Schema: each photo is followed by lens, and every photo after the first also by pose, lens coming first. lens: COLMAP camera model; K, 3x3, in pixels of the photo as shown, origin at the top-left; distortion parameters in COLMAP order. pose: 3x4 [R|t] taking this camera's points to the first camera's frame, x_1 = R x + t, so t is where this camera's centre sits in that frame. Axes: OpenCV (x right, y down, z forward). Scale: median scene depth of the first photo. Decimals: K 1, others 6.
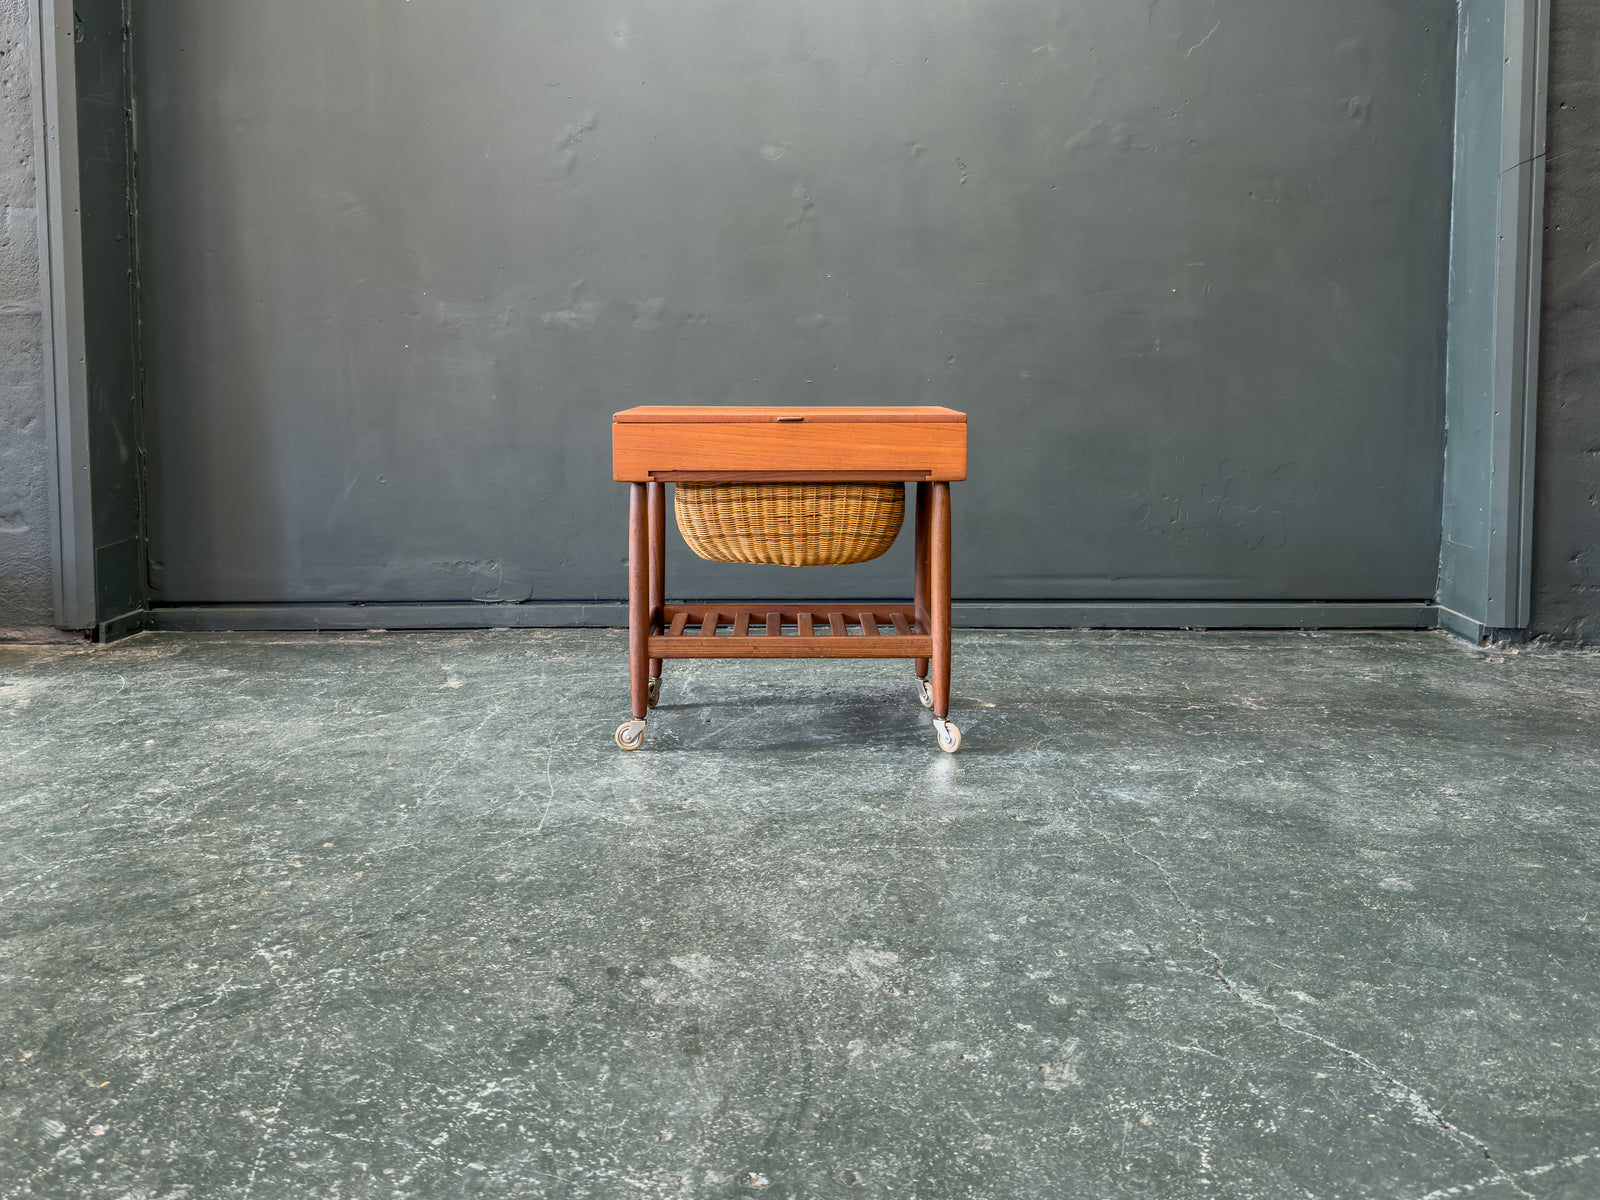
lens RADIAL K [[1536.1, 0, 797.9], [0, 1536.1, 460.7], [0, 0, 1]] dist [0.055412, -0.102538]
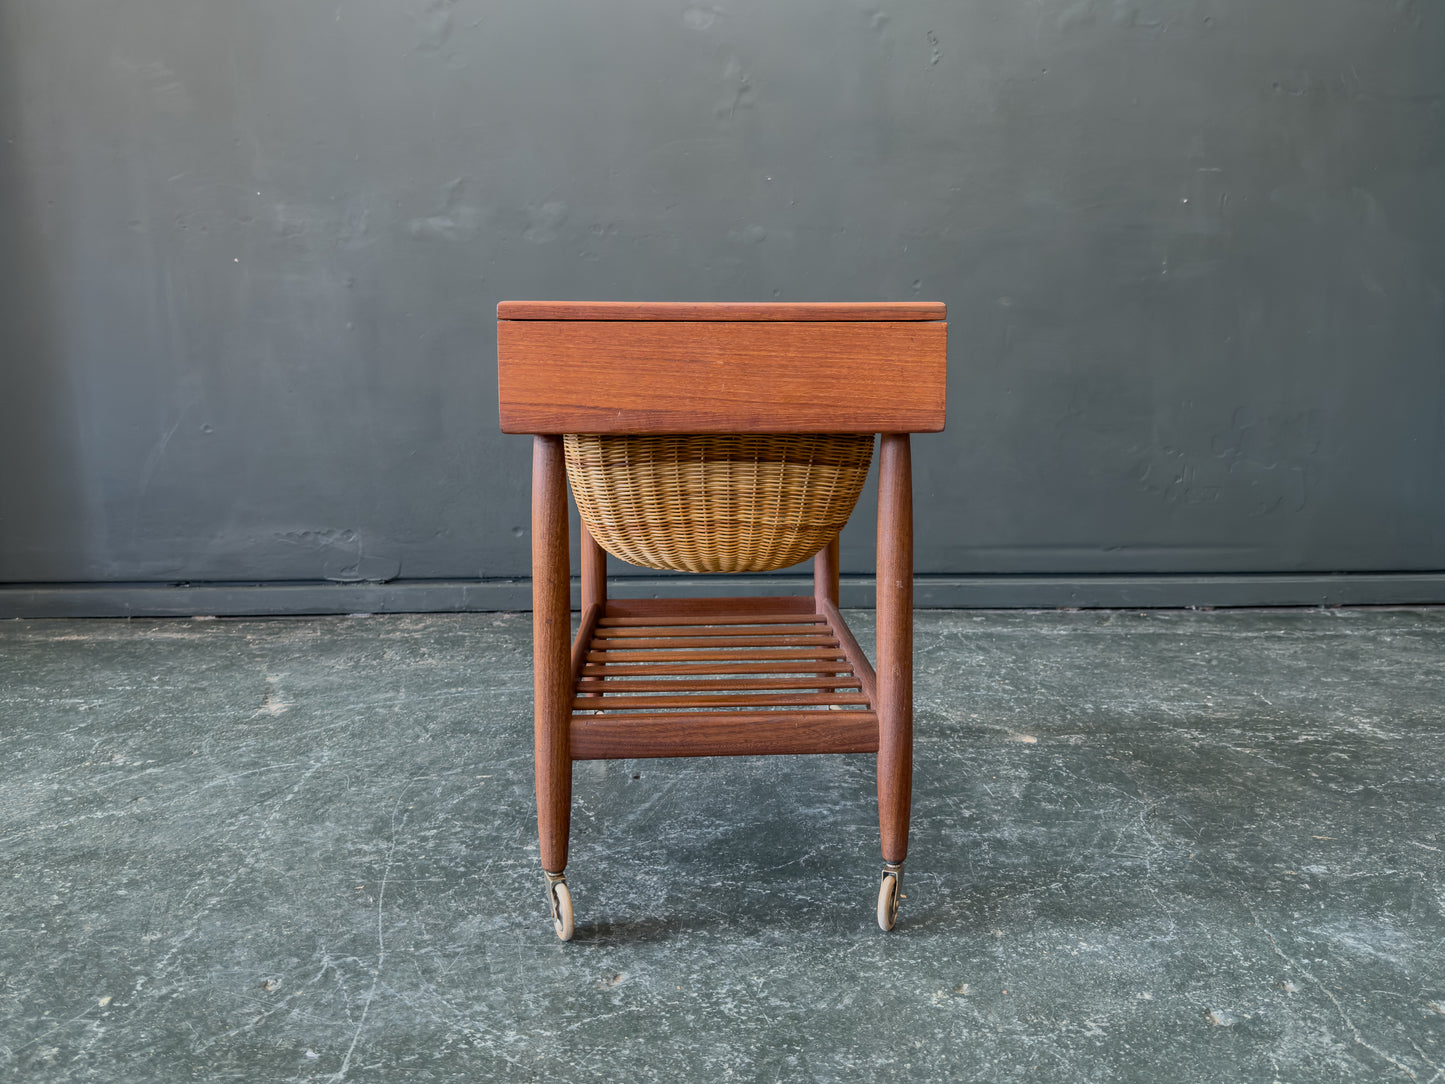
lens RADIAL K [[1239.8, 0, 740.3], [0, 1239.8, 456.2], [0, 0, 1]] dist [0.053879, -0.132978]
pose [[0.998150, -0.000430, 0.060795, -0.053347], [-0.000968, 0.999736, 0.022965, 0.017330], [-0.060789, -0.022981, 0.997886, 0.527556]]
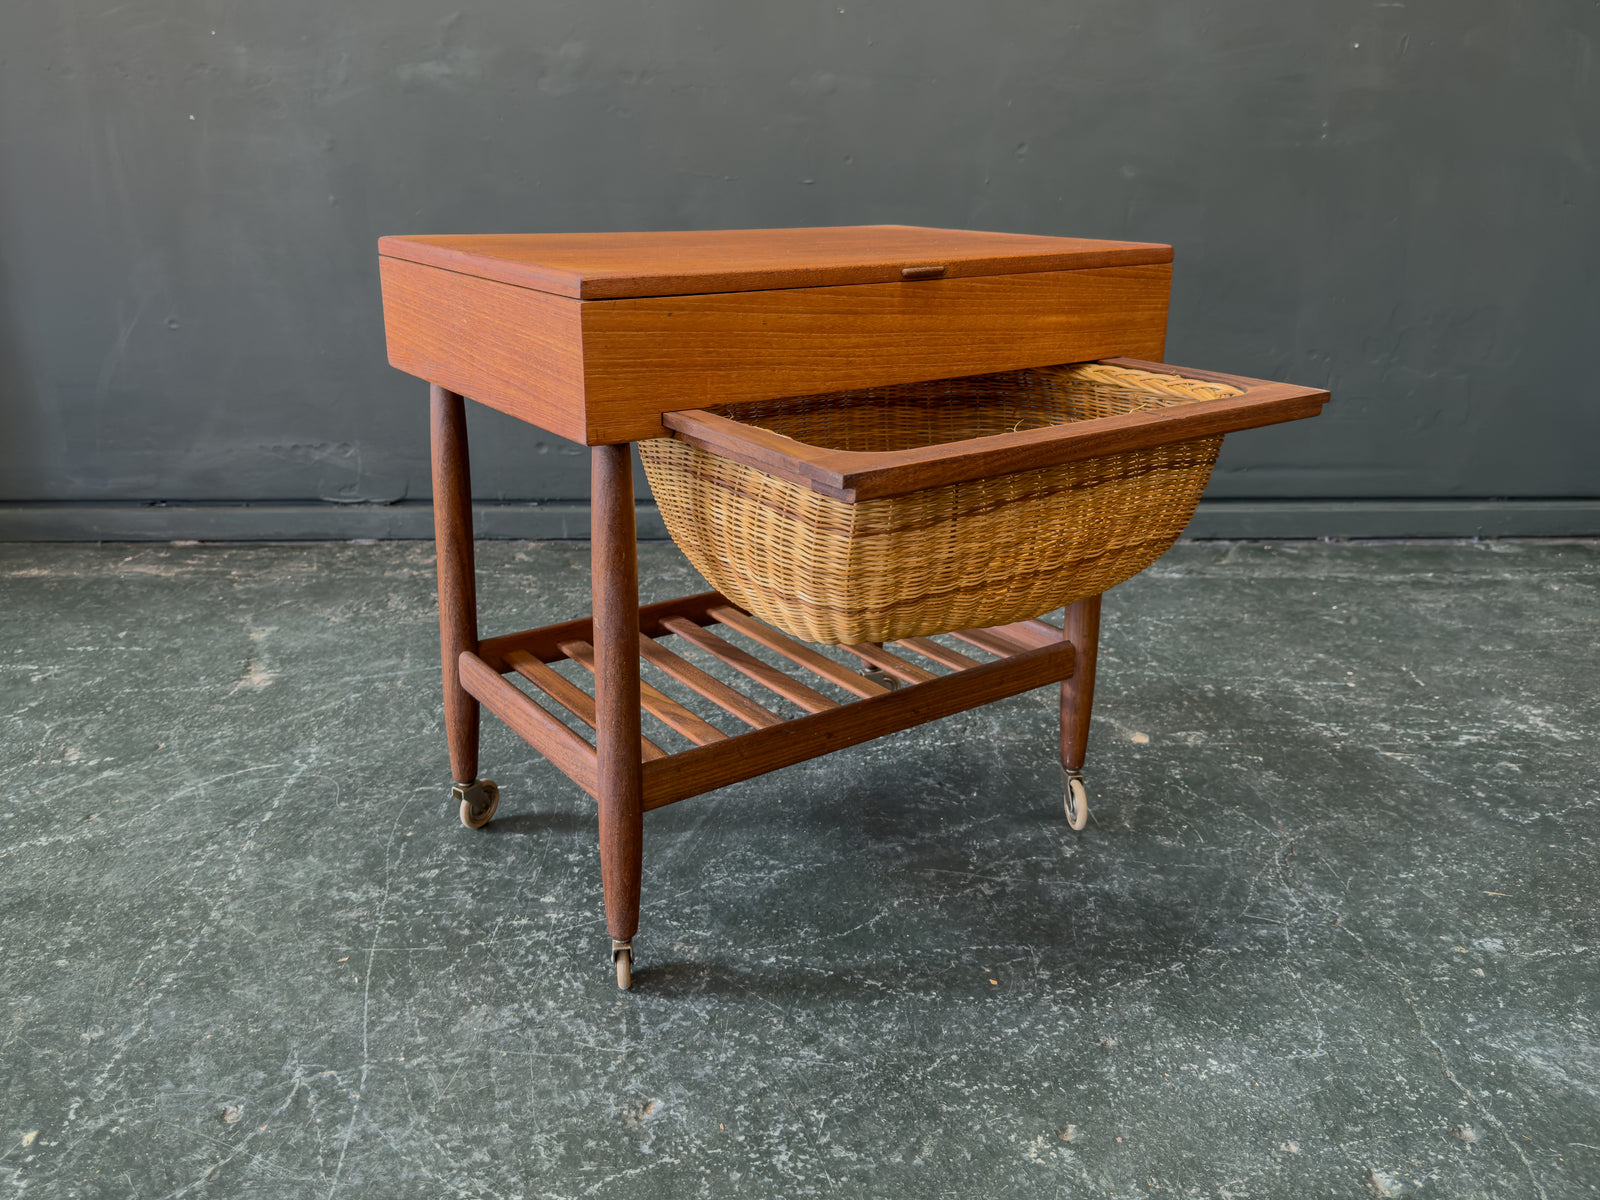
lens RADIAL K [[1327.6, 0, 778.9], [0, 1327.6, 535.6], [0, 0, 1]] dist [0.052526, -0.120791]
pose [[0.998998, -0.001352, 0.044725, -0.048995], [-0.008108, 0.977526, 0.210658, -0.034612], [-0.044004, -0.210809, 0.976536, 0.619823]]
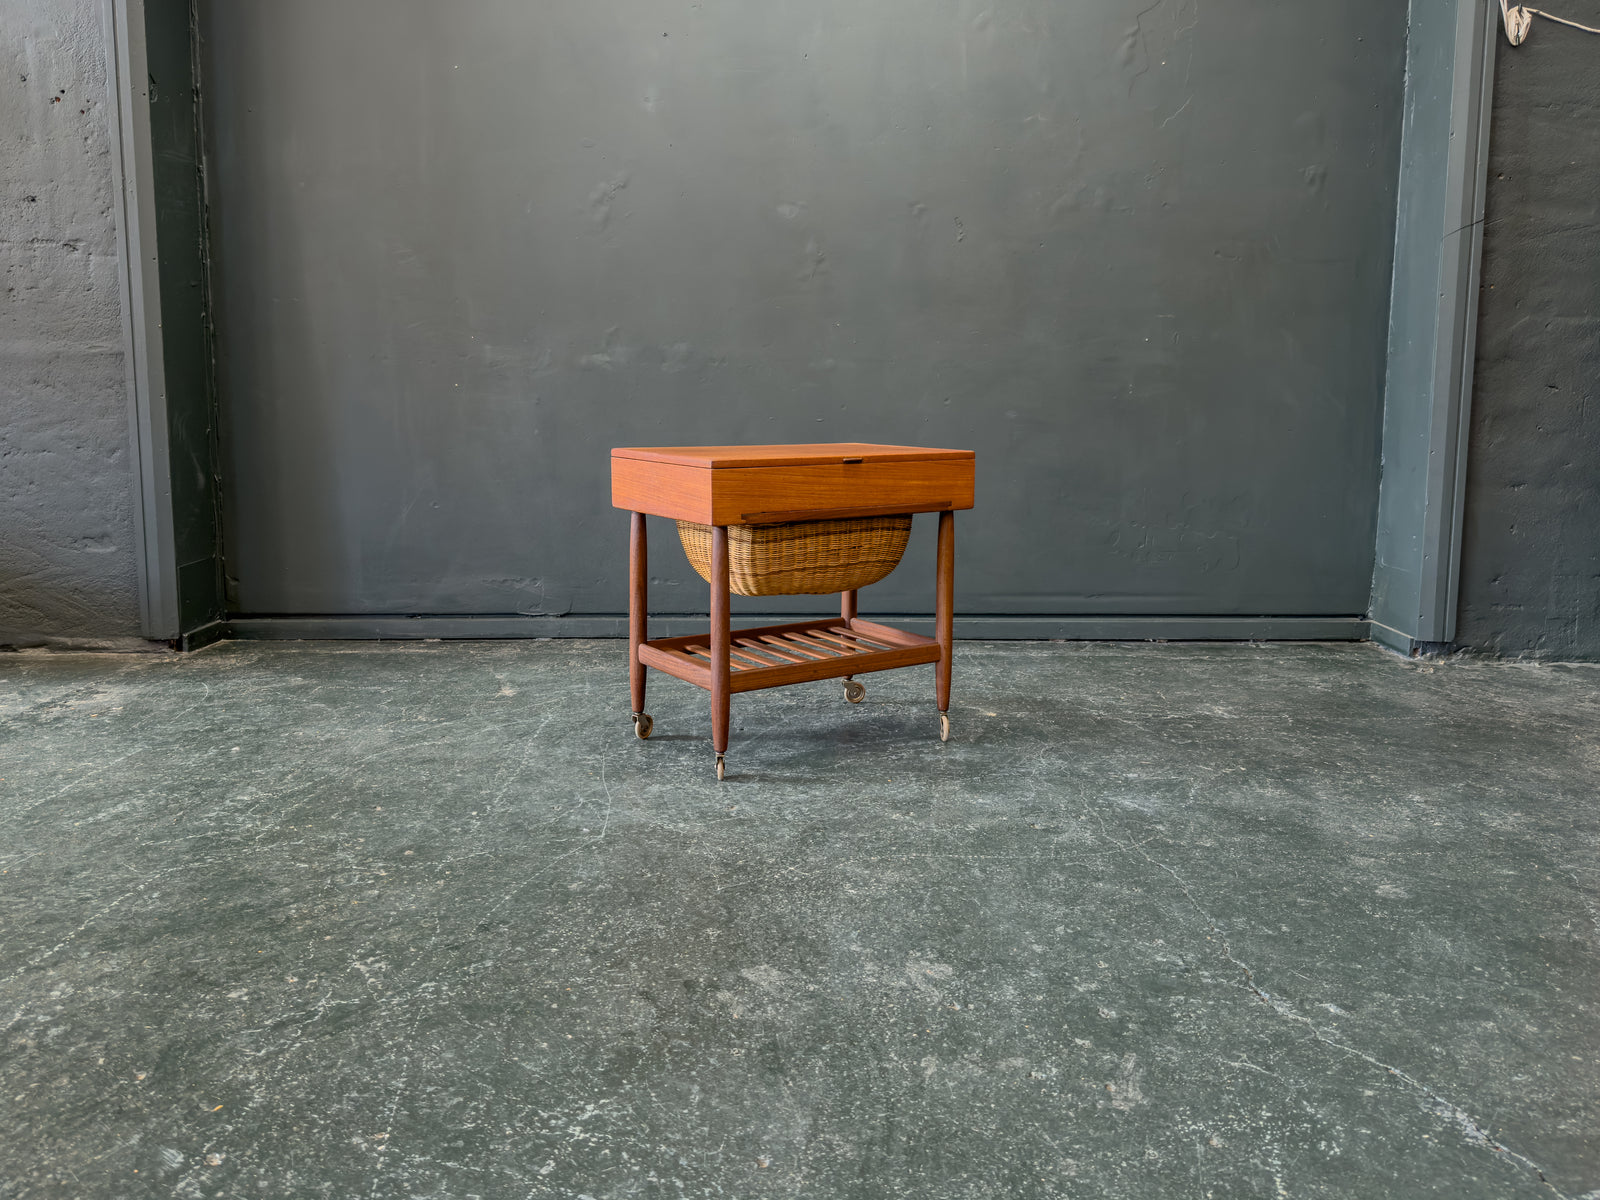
lens RADIAL K [[1302.6, 0, 797.5], [0, 1302.6, 549.9], [0, 0, 1]] dist [0.055958, -0.096568]
pose [[0.999703, 0.004070, 0.024017, -0.047931], [-0.005409, 0.998420, 0.055938, -0.015365], [-0.023751, -0.056052, 0.998145, 0.076143]]
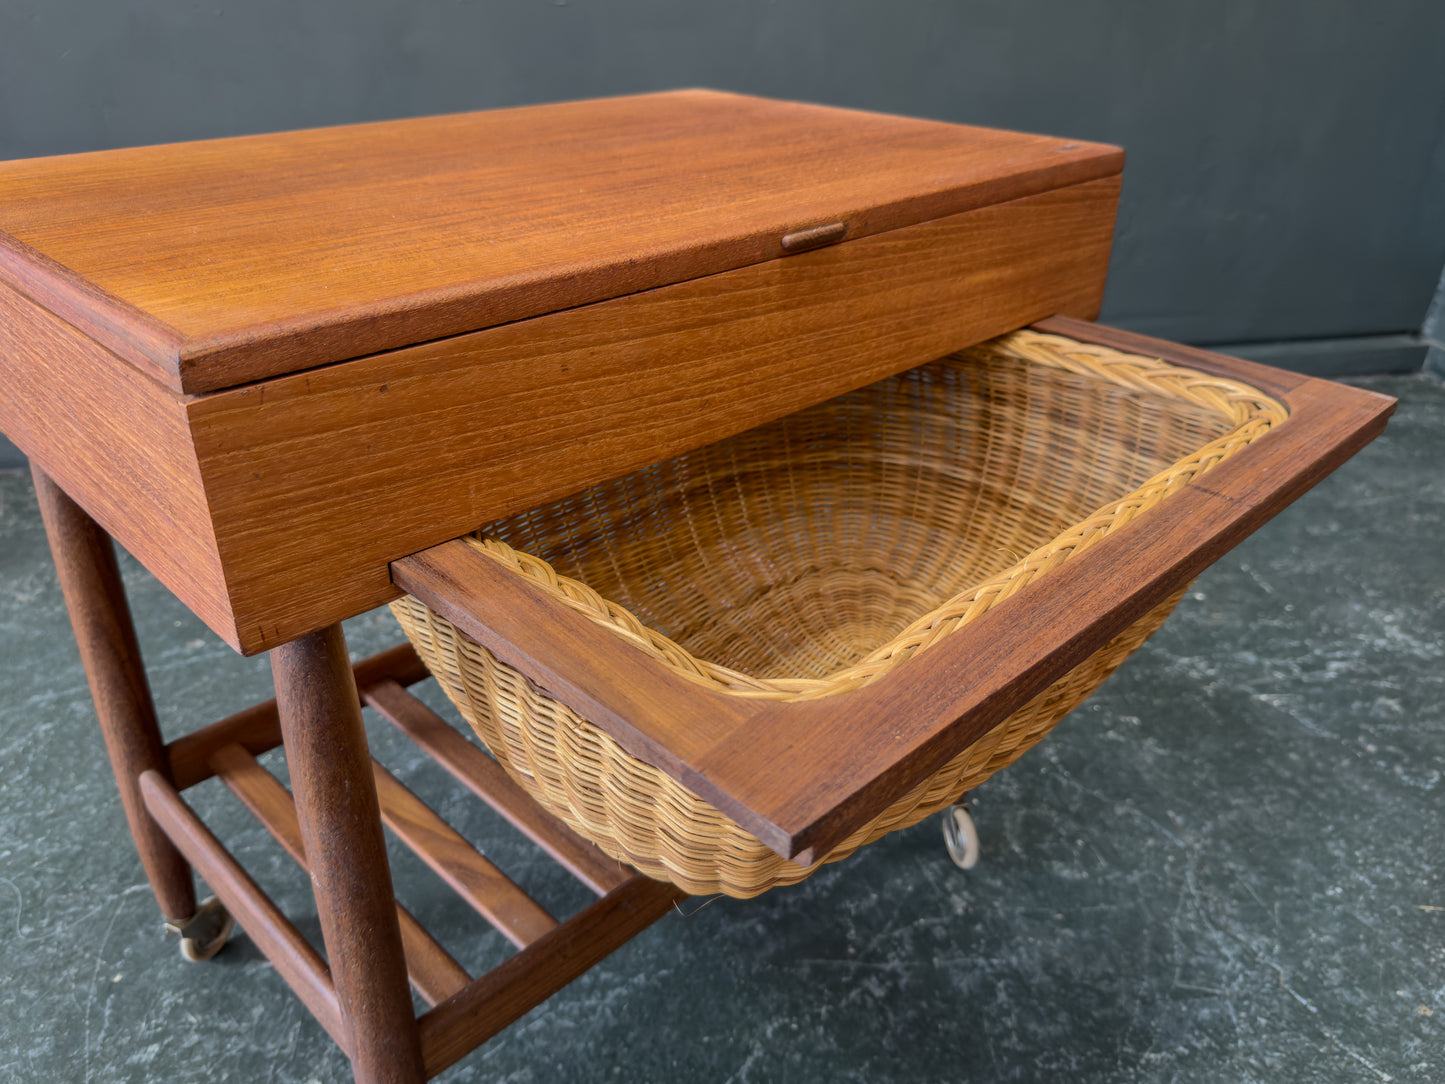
lens RADIAL K [[1161.3, 0, 725.2], [0, 1161.3, 559.3], [0, 0, 1]] dist [-0.011257, -0.015539]
pose [[0.978085, -0.088013, 0.188688, -0.048058], [0.002145, 0.910471, 0.413568, -0.063444], [-0.208194, -0.404100, 0.890707, 0.829641]]
